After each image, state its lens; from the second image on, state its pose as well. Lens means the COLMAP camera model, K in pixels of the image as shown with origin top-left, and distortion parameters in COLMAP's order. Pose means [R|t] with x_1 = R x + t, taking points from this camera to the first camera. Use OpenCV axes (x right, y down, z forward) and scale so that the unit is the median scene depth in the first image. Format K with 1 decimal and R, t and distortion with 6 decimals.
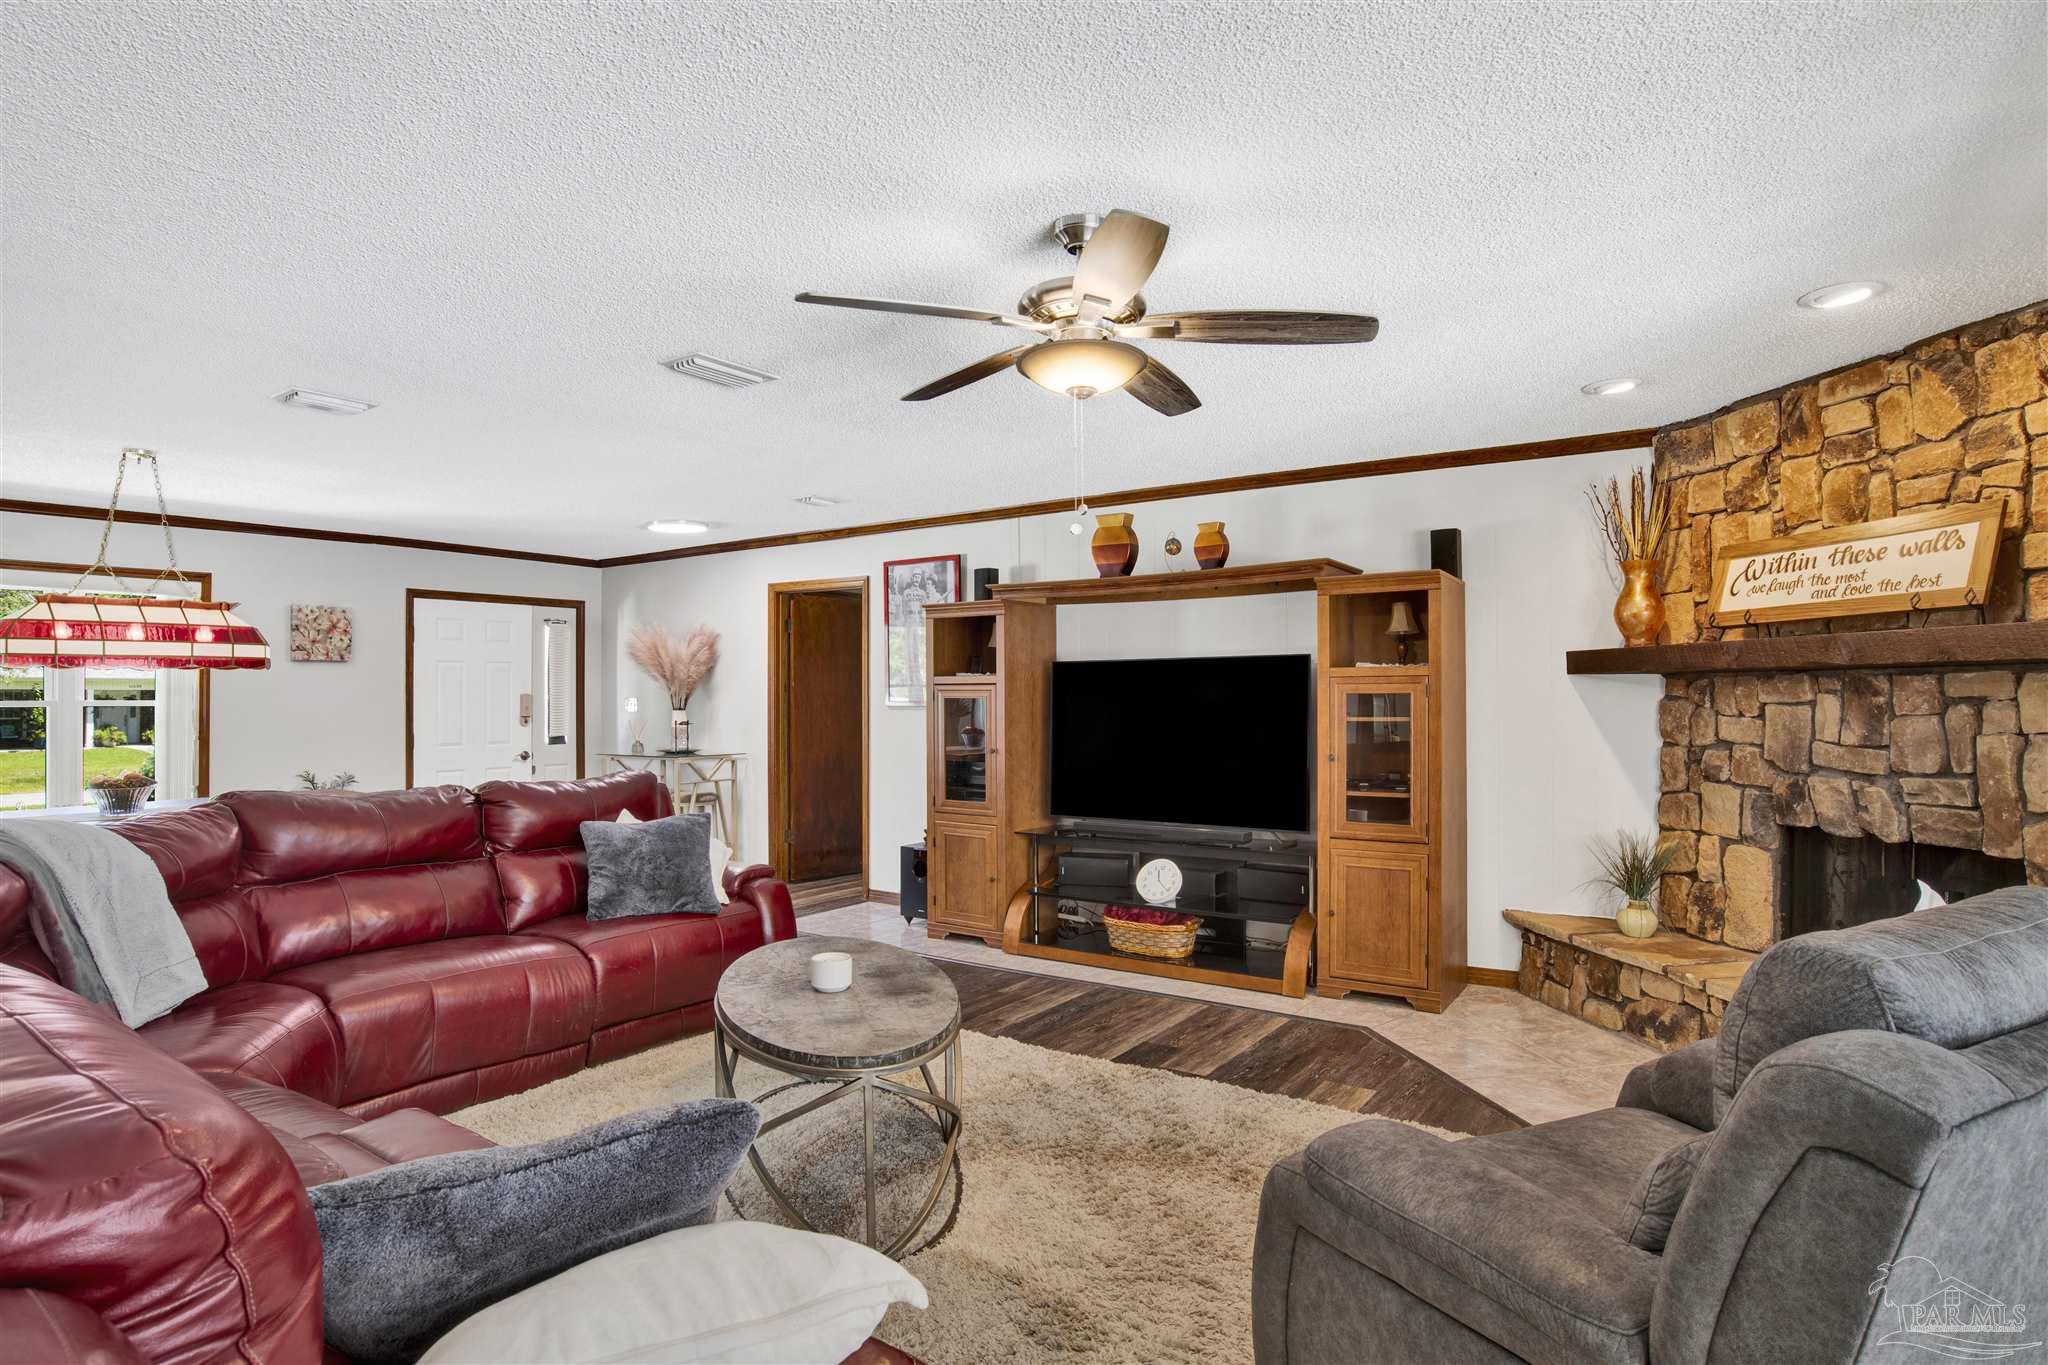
lens RADIAL K [[1104.7, 0, 990.4], [0, 1104.7, 680.6], [0, 0, 1]] dist [-0.058659, 0.025055]
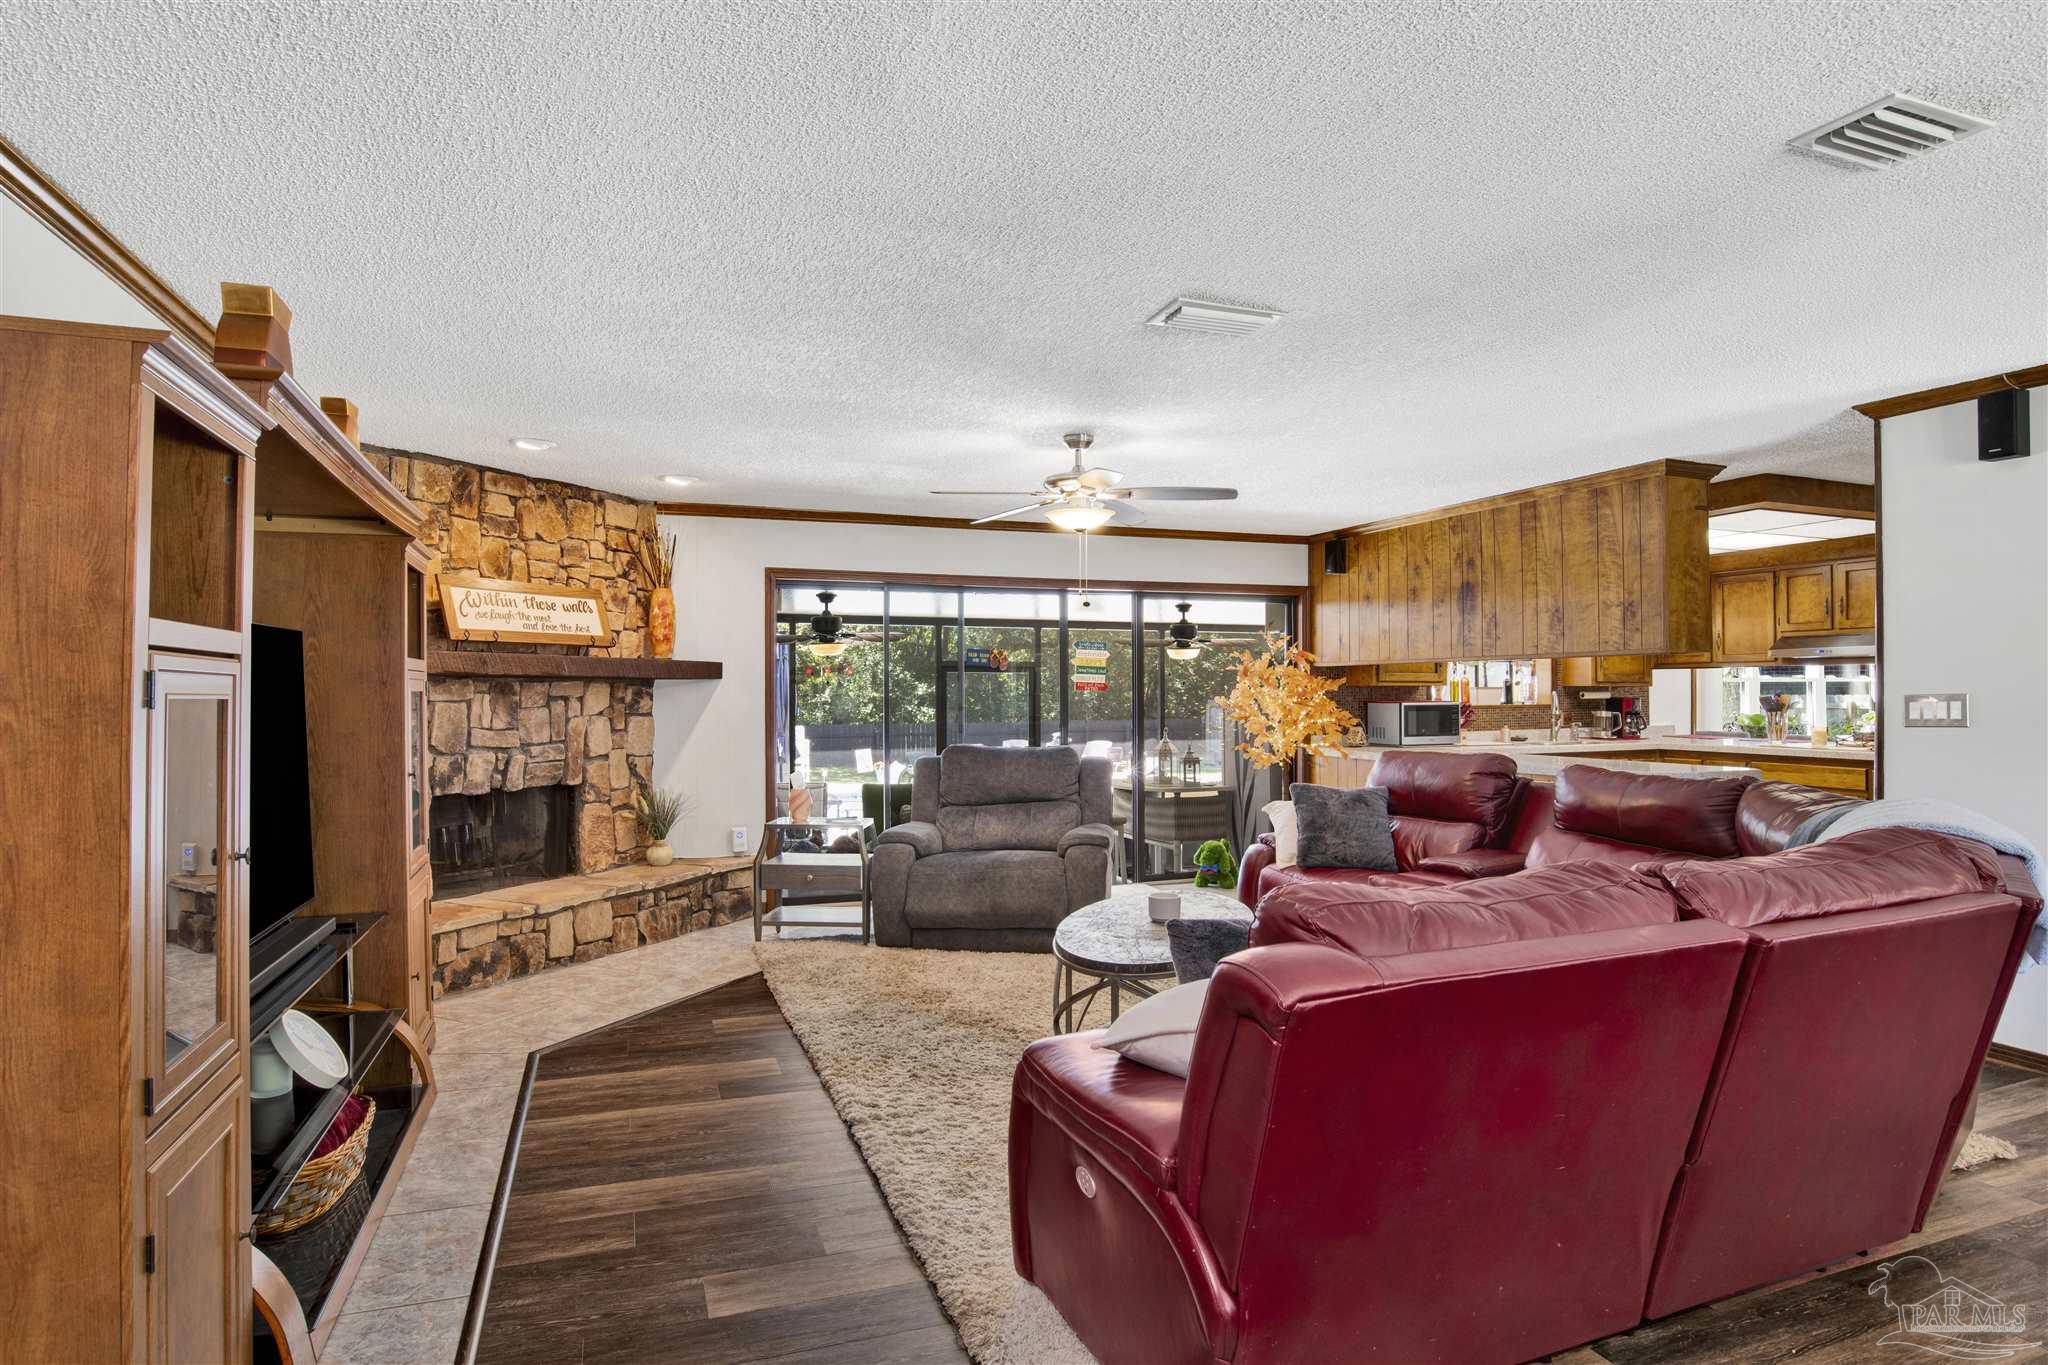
lens RADIAL K [[1078.1, 0, 1024.0], [0, 1078.1, 682.5], [0, 0, 1]] dist [-0.047844, 0.000462]
pose [[-0.834823, 0.013982, 0.550341, -0.527696], [-0.000081, 0.999674, -0.025520, 0.029840], [-0.550519, -0.021349, -0.834550, 1.614775]]
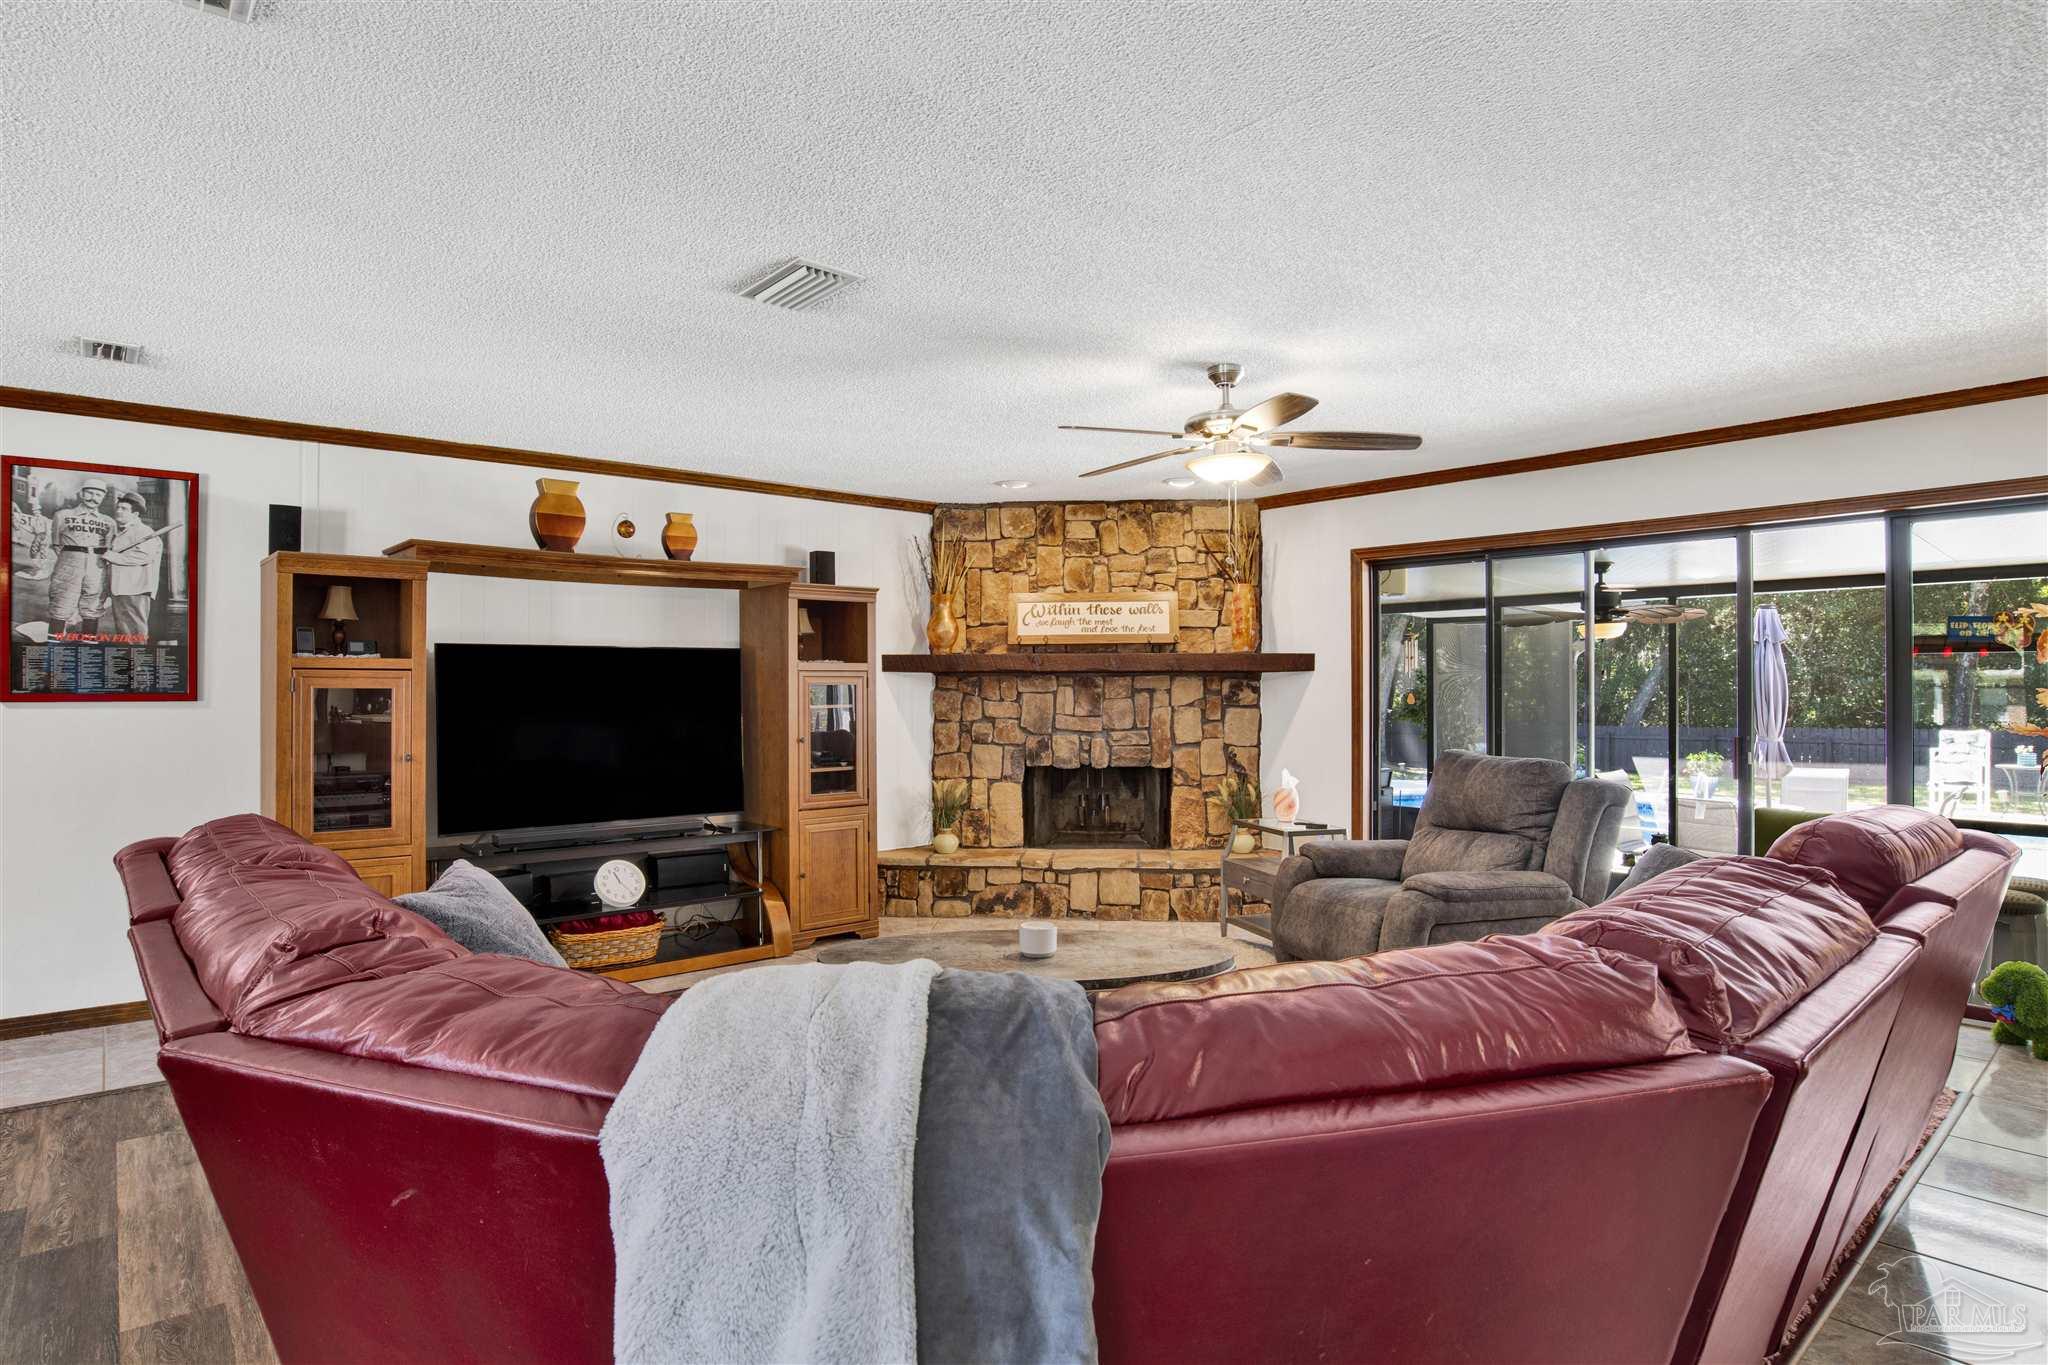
lens RADIAL K [[1166.6, 0, 1071.0], [0, 1166.6, 679.5], [0, 0, 1]] dist [-0.059760, 0.000556]
pose [[0.198499, 0.010908, 0.980040, -0.963006], [-0.013774, 0.999870, -0.008339, 0.014772], [-0.980004, -0.011844, 0.198623, 0.564733]]
